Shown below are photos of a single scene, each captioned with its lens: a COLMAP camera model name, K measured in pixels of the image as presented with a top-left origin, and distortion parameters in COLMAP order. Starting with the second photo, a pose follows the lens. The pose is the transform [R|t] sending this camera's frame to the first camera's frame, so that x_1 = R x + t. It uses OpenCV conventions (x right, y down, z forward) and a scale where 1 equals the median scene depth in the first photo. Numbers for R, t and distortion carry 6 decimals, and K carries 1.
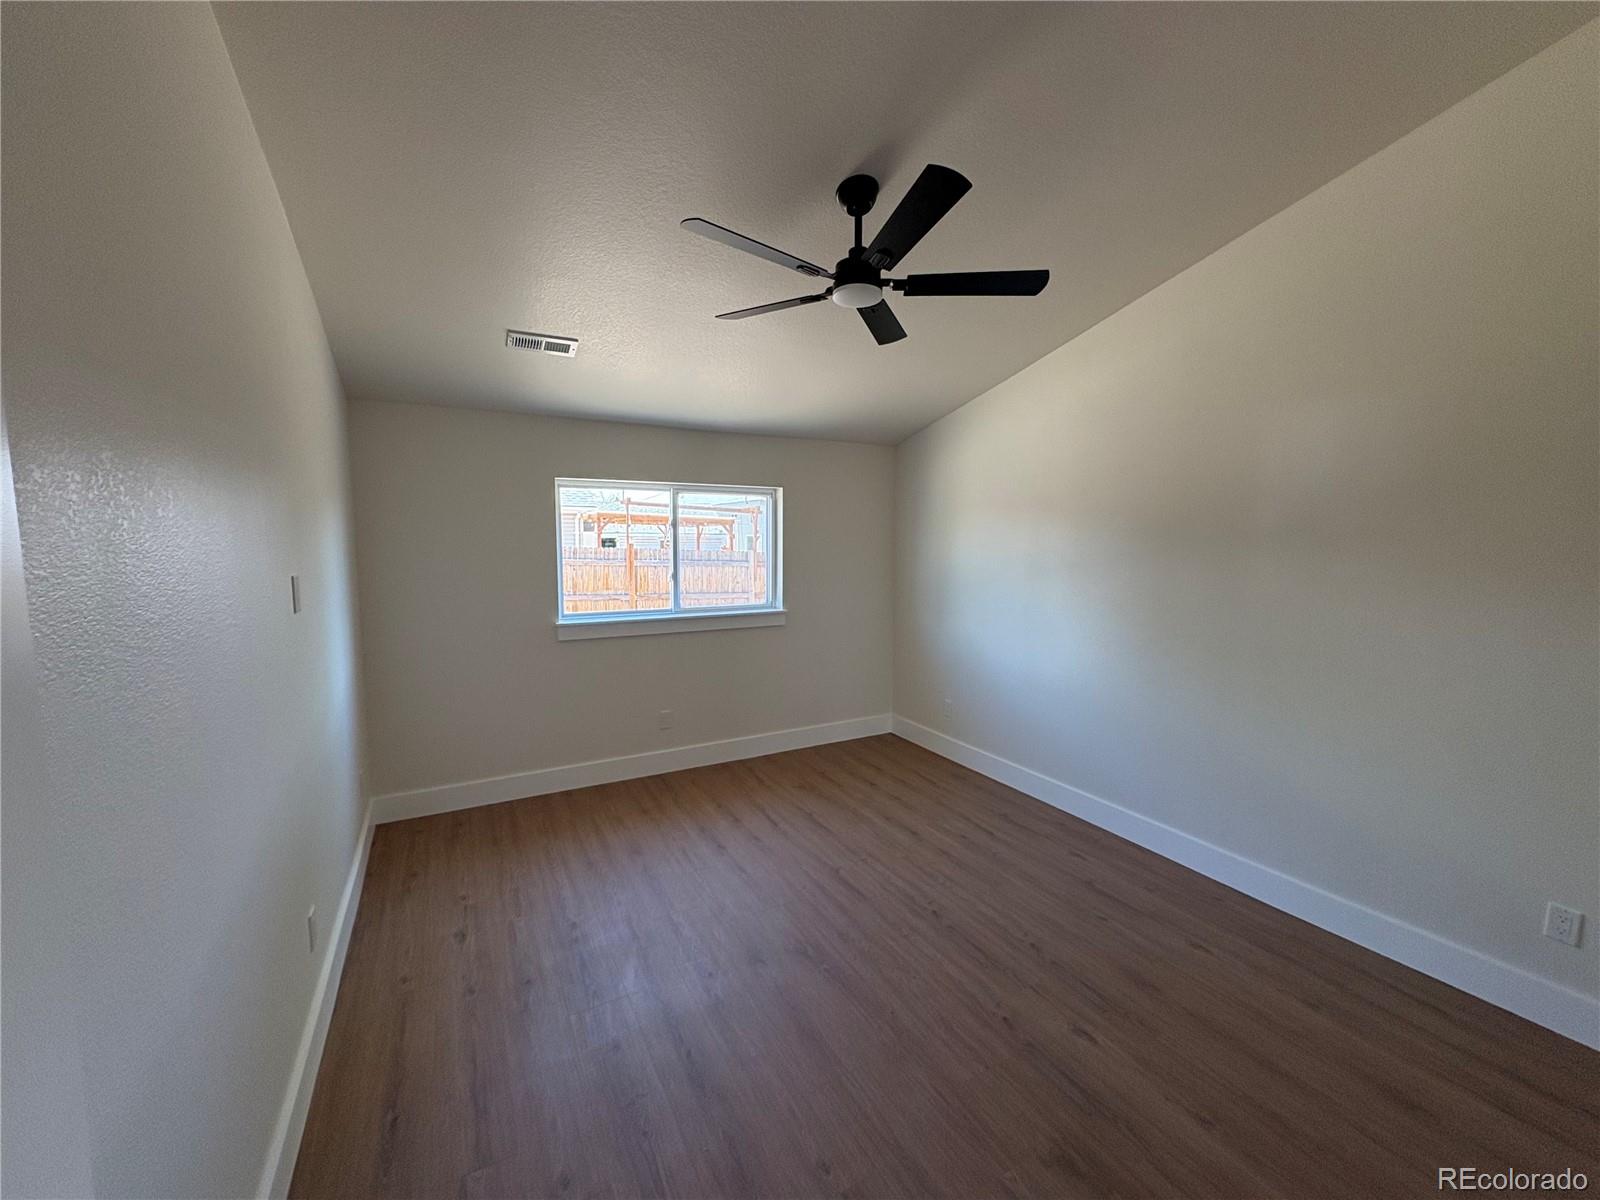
lens RADIAL K [[637.2, 0, 800.1], [0, 637.2, 597.8], [0, 0, 1]] dist [0.002903, 0.000255]
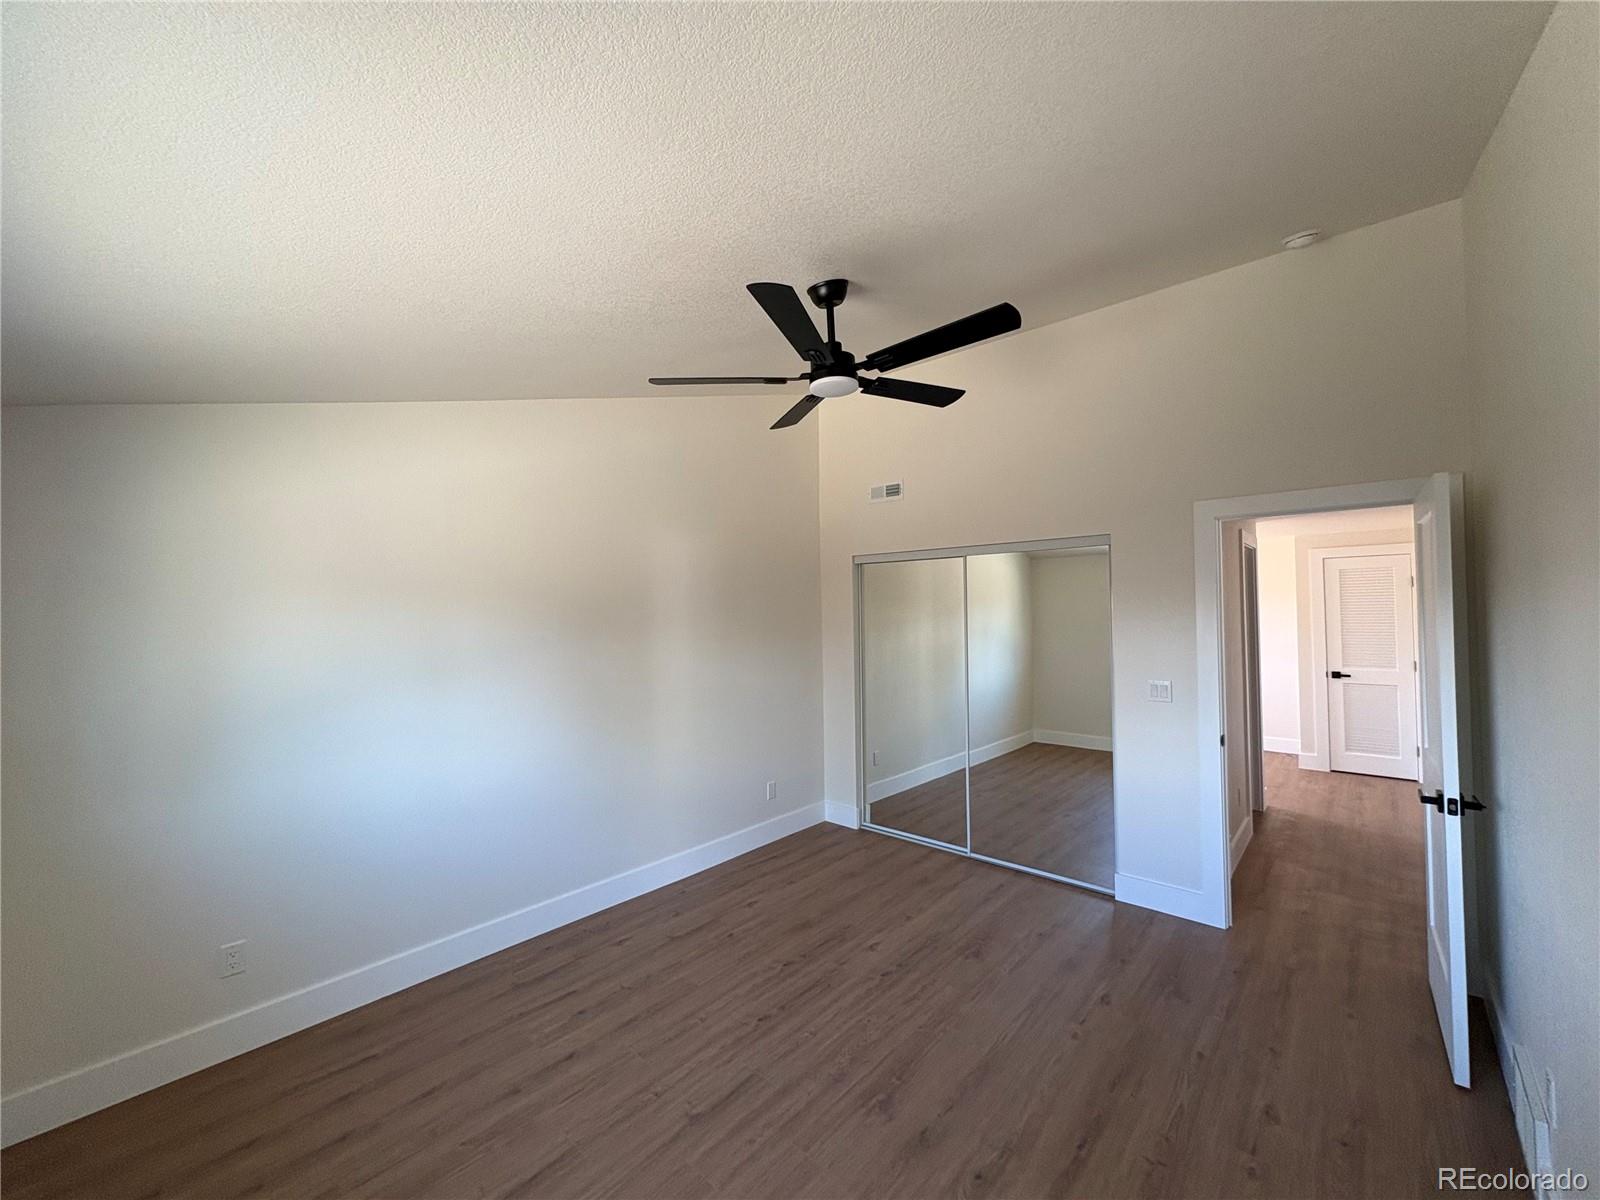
lens RADIAL K [[646.1, 0, 800.0], [0, 646.1, 600.0], [0, 0, 1]] dist [0.000947, 0.000039]
pose [[-0.337907, 0.009270, 0.941134, -0.633690], [0.098317, 0.994828, 0.025501, -0.128014], [-0.936030, 0.101146, -0.337071, 1.066411]]
